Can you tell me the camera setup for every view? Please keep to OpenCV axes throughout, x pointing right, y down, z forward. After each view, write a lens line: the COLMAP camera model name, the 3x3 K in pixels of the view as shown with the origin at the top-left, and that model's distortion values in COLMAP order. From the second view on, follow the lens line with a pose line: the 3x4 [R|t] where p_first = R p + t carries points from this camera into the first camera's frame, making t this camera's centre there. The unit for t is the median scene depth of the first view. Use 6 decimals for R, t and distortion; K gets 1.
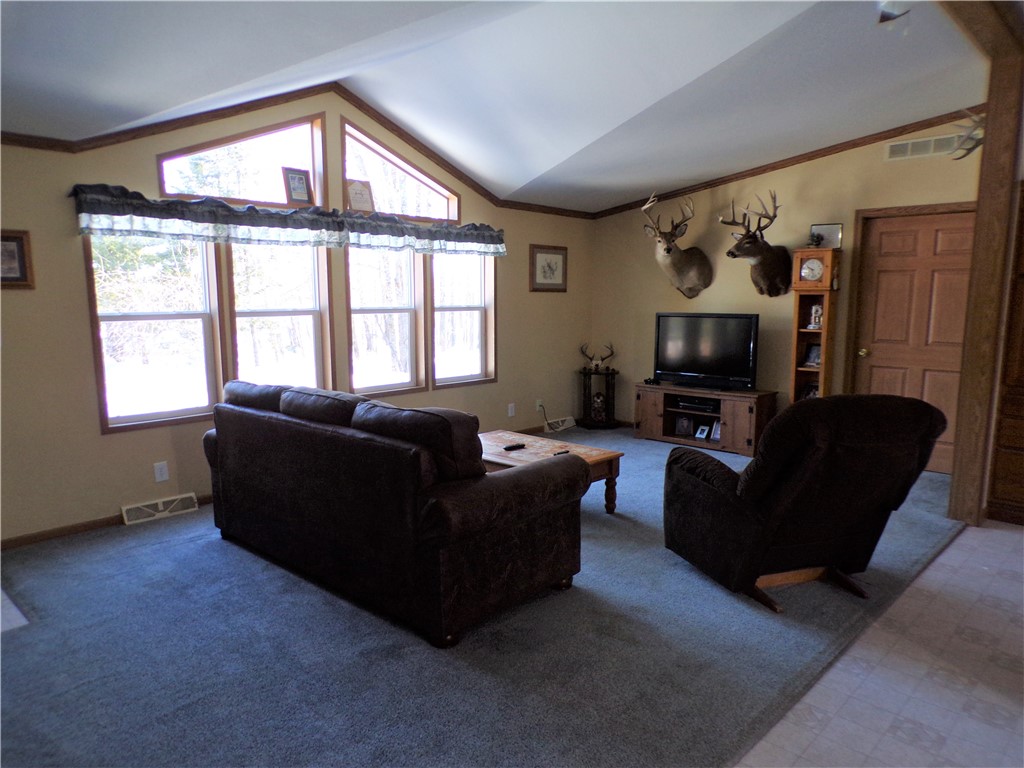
lens RADIAL K [[697.5, 0, 515.6], [0, 697.5, 385.5], [0, 0, 1]] dist [-0.003728, 0.021100]
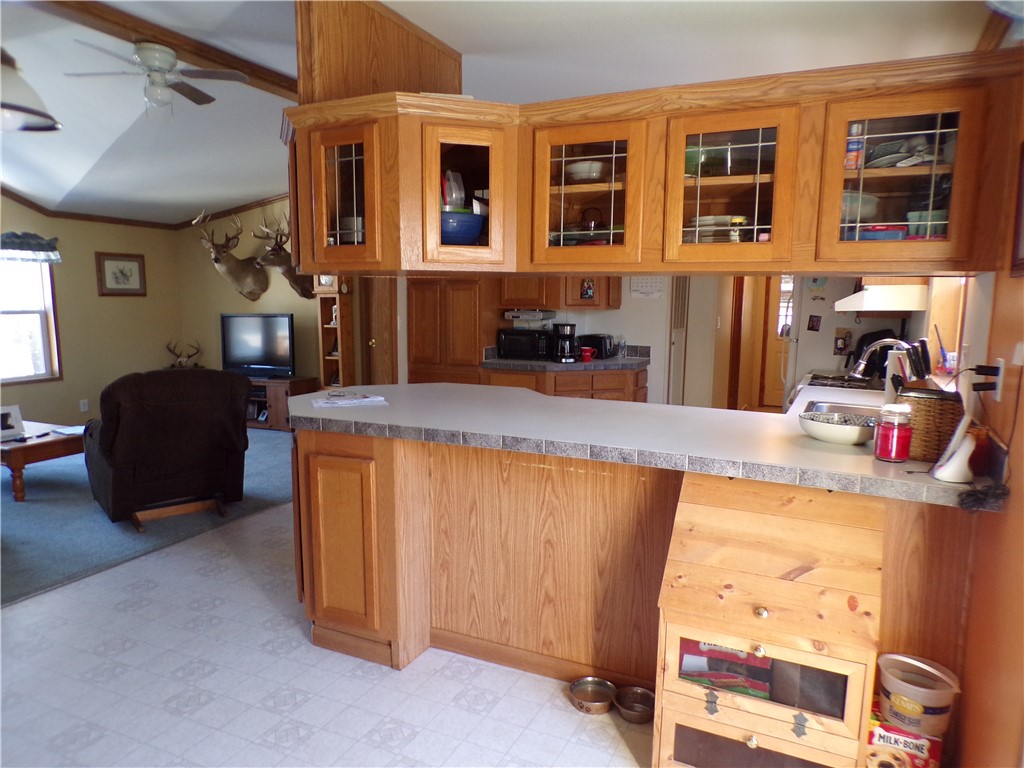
lens RADIAL K [[697.5, 0, 514.6], [0, 697.5, 385.4], [0, 0, 1]] dist [-0.003728, 0.021100]
pose [[0.953047, -0.043451, 0.299687, 0.335545], [0.045544, 0.998962, 0.000002, 0.037203], [-0.299377, 0.013647, 0.954037, -0.250626]]
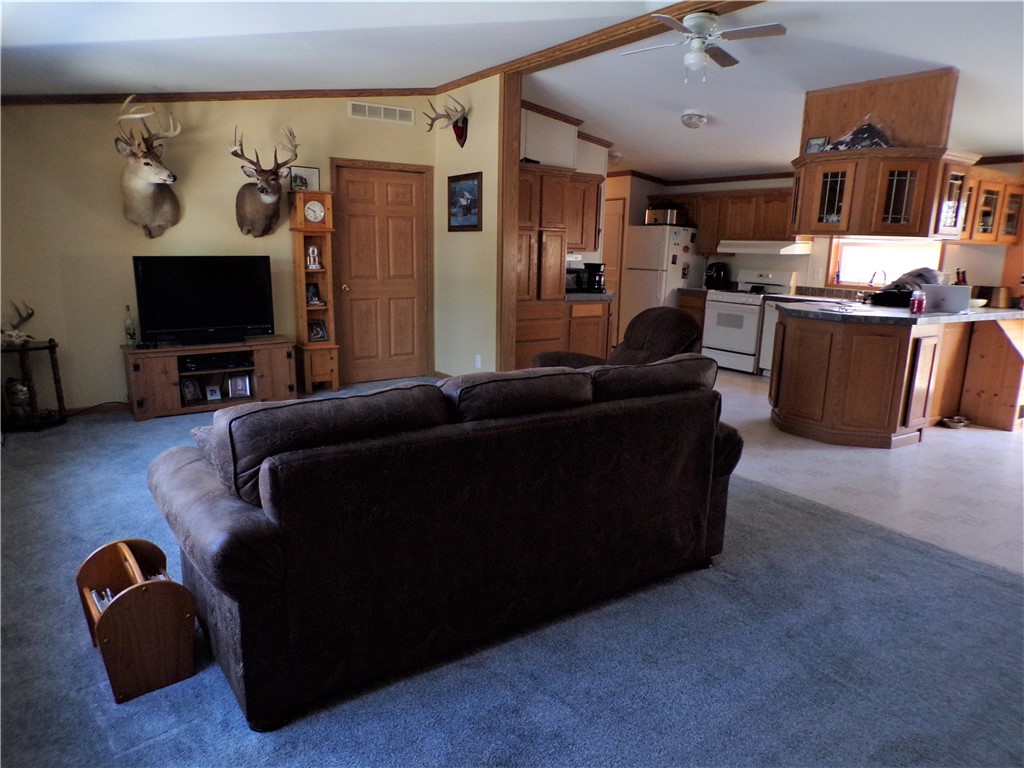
lens RADIAL K [[697.5, 0, 516.1], [0, 697.5, 385.2], [0, 0, 1]] dist [-0.003728, 0.021100]
pose [[0.216261, -0.199812, 0.955671, -0.509876], [0.112697, 0.977400, 0.178852, -0.059617], [-0.969810, 0.069023, 0.233891, 0.444209]]
